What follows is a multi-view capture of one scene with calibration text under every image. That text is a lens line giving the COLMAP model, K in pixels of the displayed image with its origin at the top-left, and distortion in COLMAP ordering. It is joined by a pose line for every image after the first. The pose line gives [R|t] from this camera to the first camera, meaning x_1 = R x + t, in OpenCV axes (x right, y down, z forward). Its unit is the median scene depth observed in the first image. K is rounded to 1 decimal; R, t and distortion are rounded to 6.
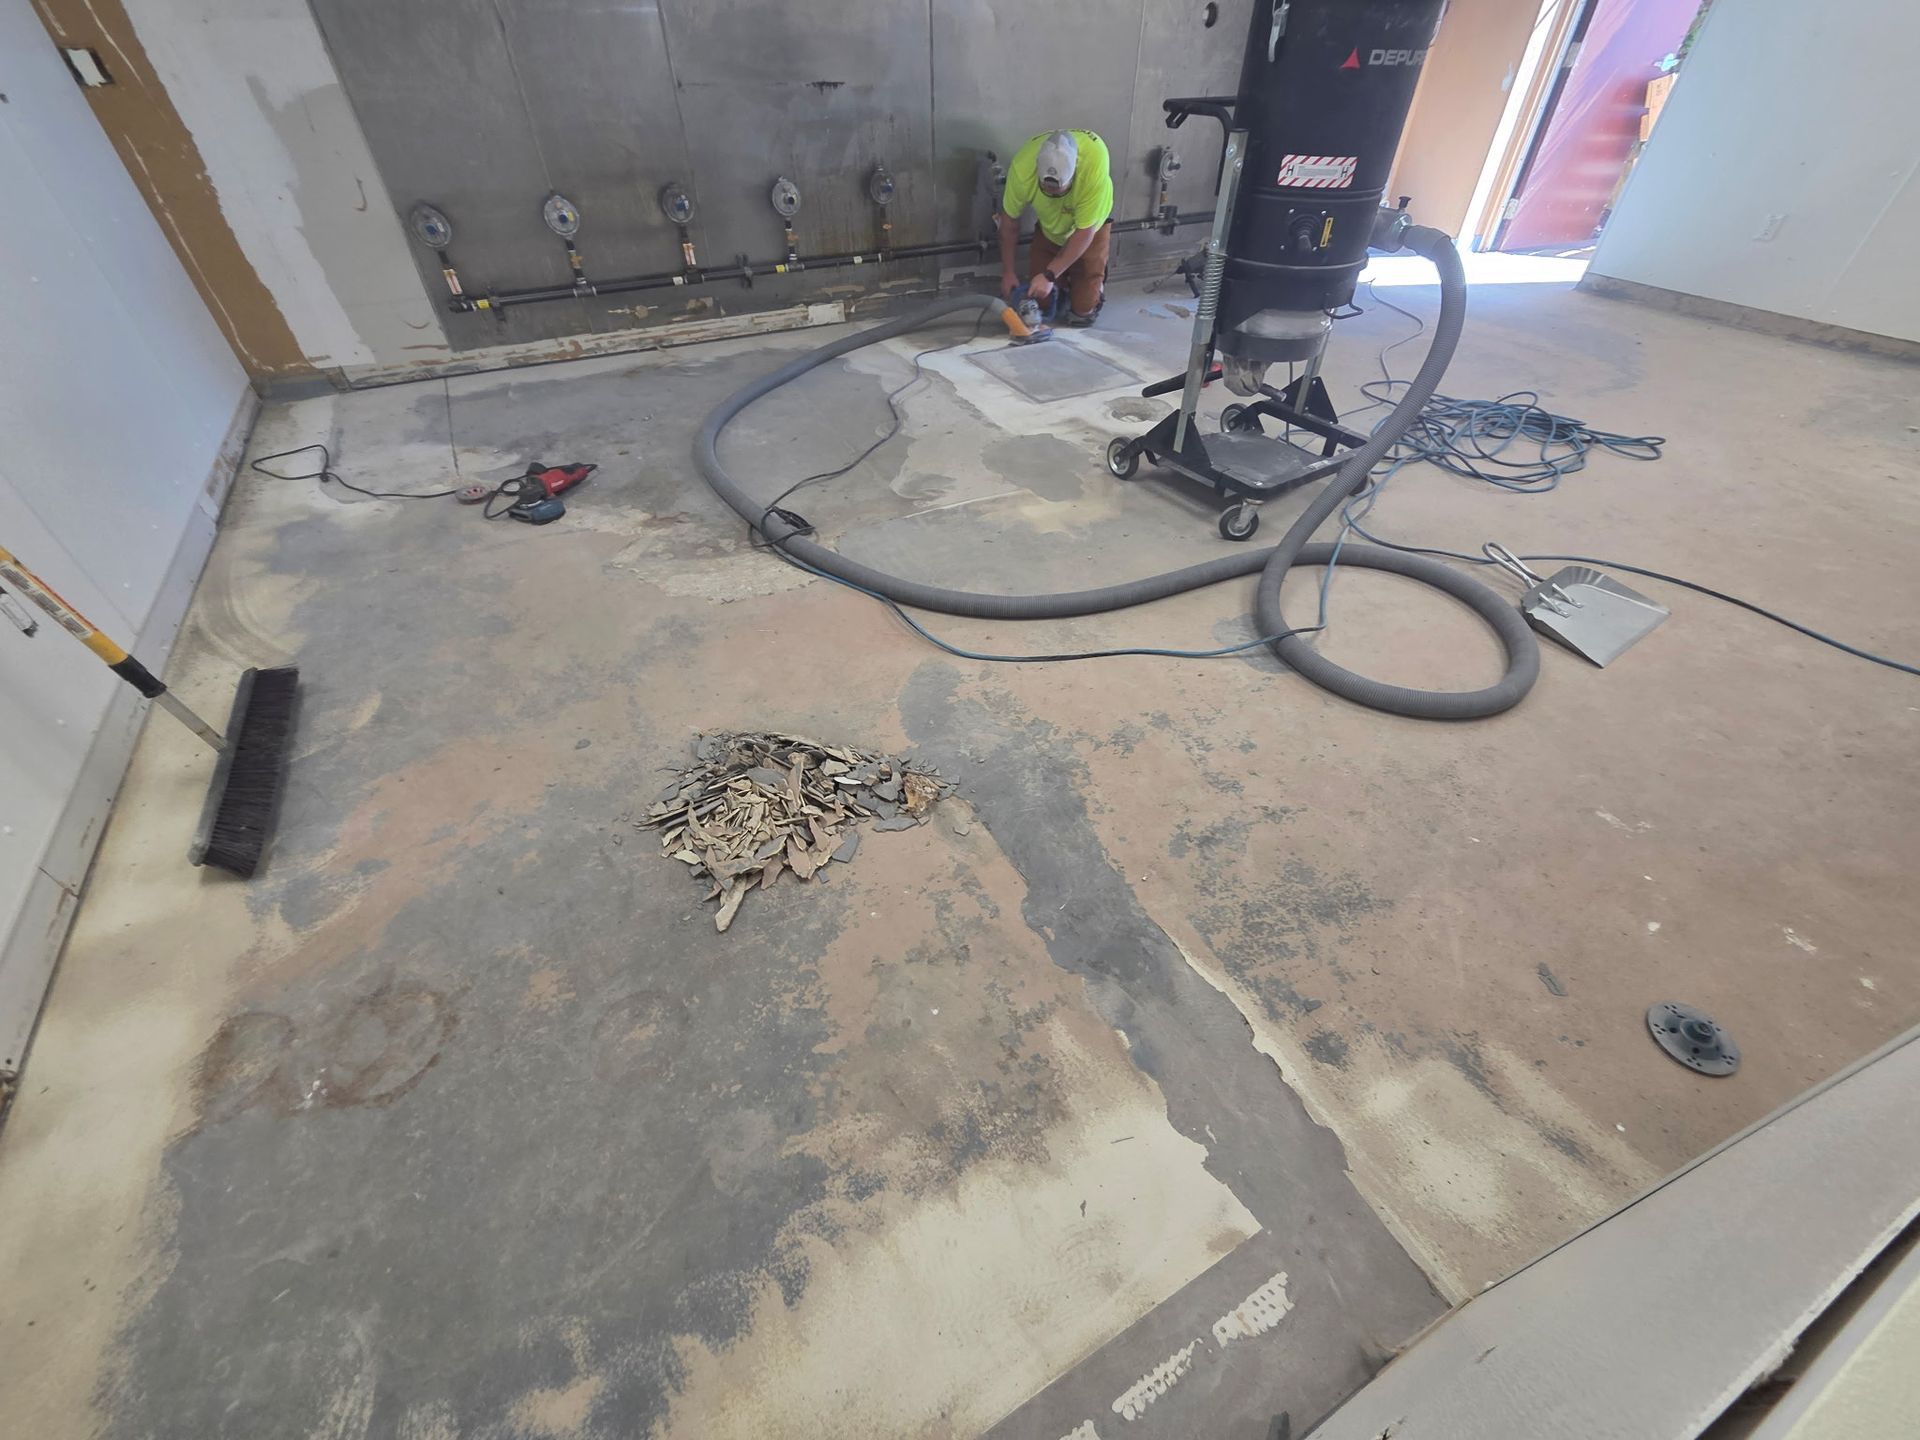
lens RADIAL K [[795.6, 0, 968.8], [0, 795.6, 720.0], [0, 0, 1]] dist [0.001798, -0.000396]
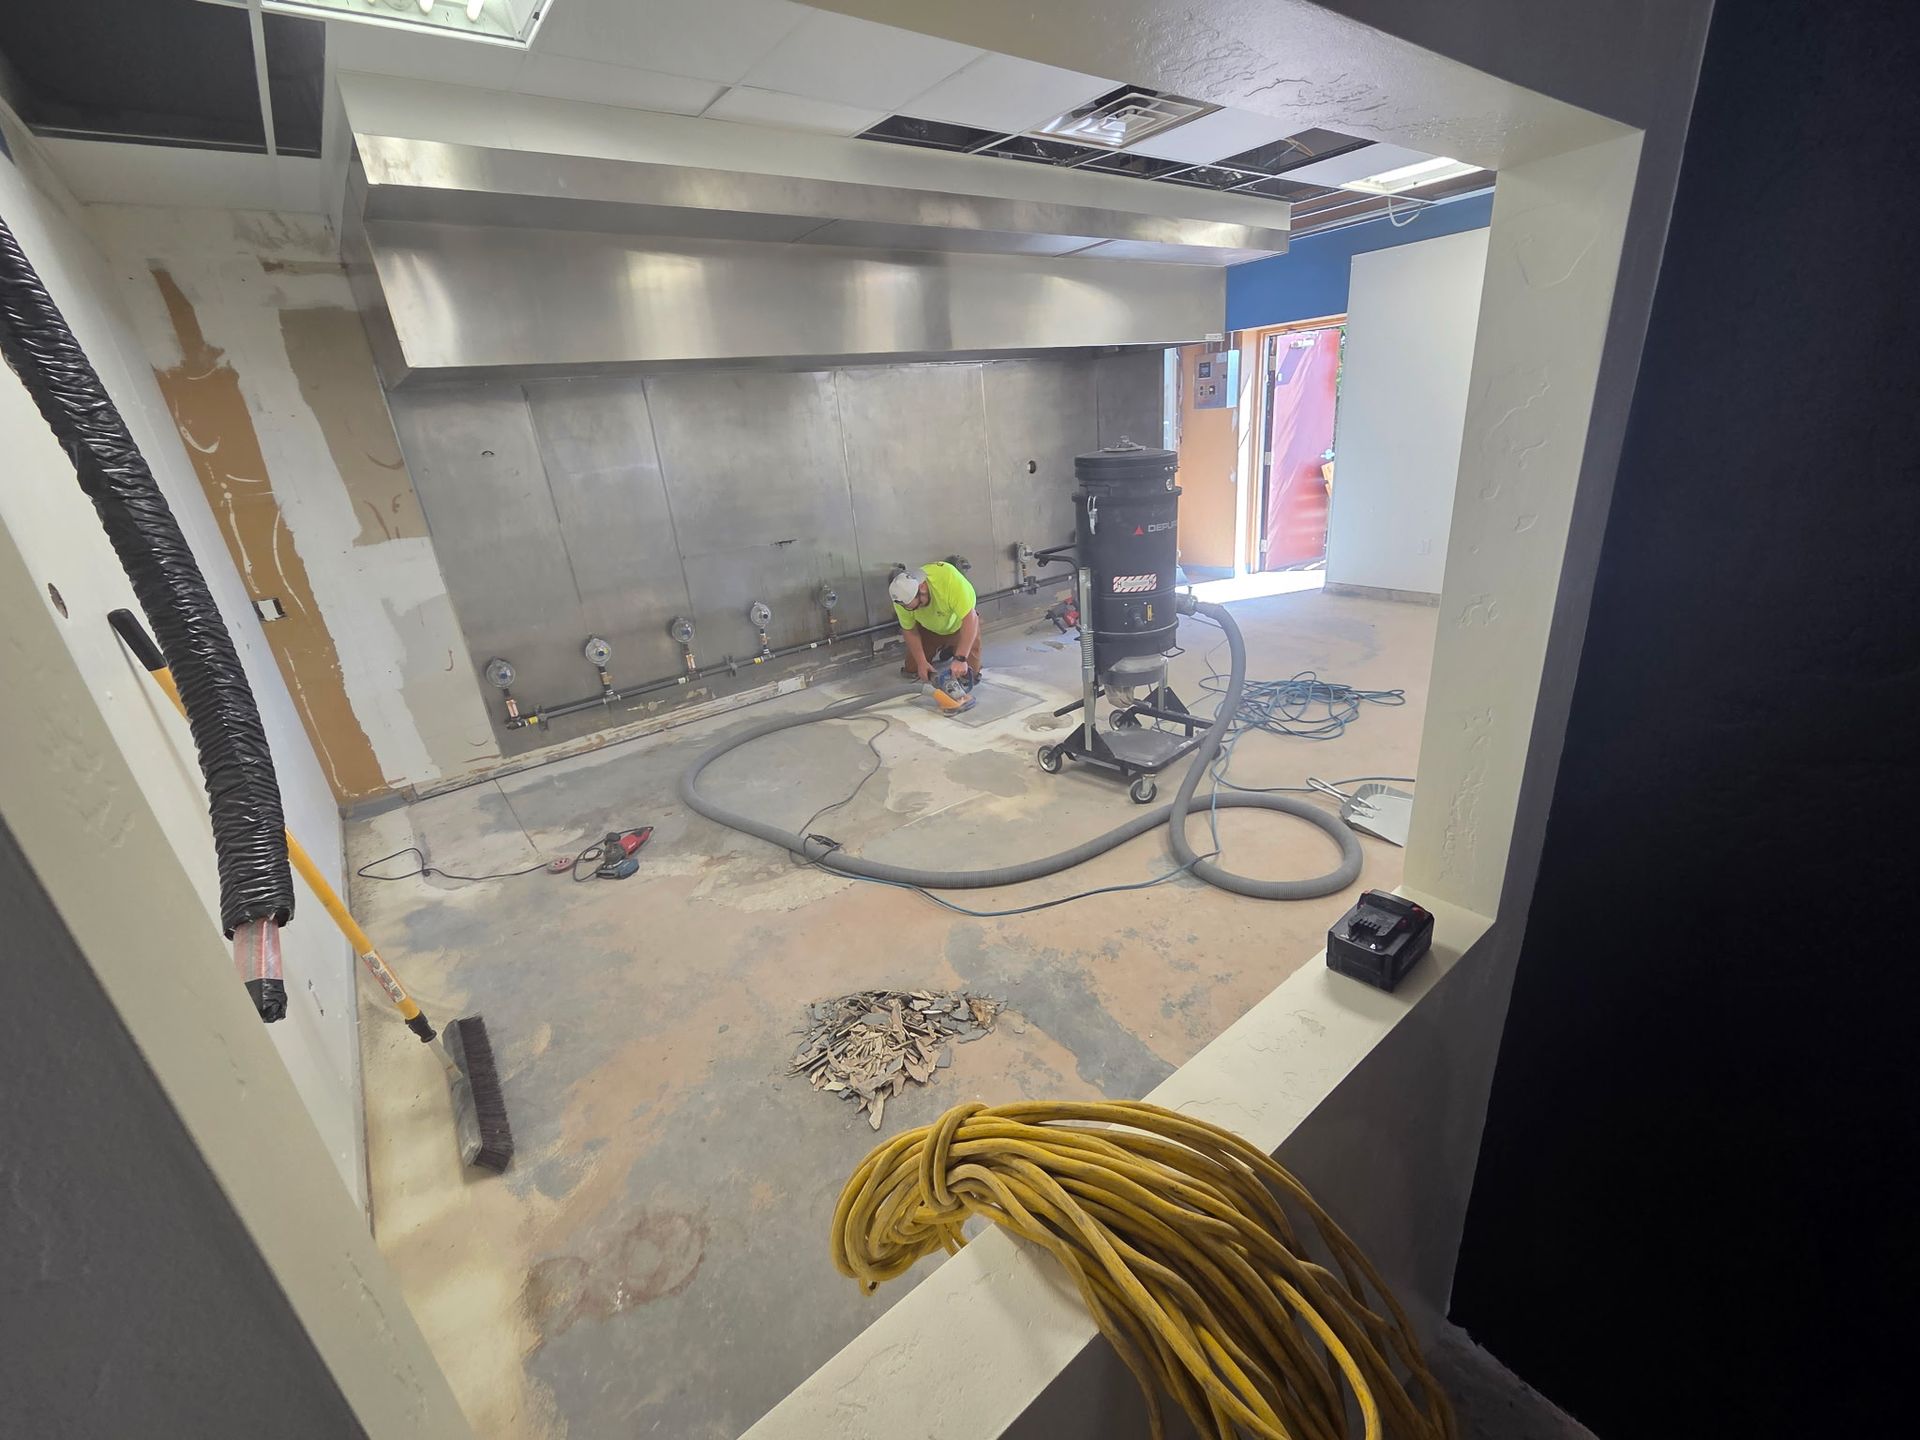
lens RADIAL K [[795.6, 0, 968.8], [0, 795.6, 720.0], [0, 0, 1]] dist [0.001798, -0.000396]
pose [[0.980189, -0.146092, 0.133743, -0.133566], [0.184239, 0.920377, -0.344908, 0.065520], [-0.072705, 0.362716, 0.929059, -0.332968]]
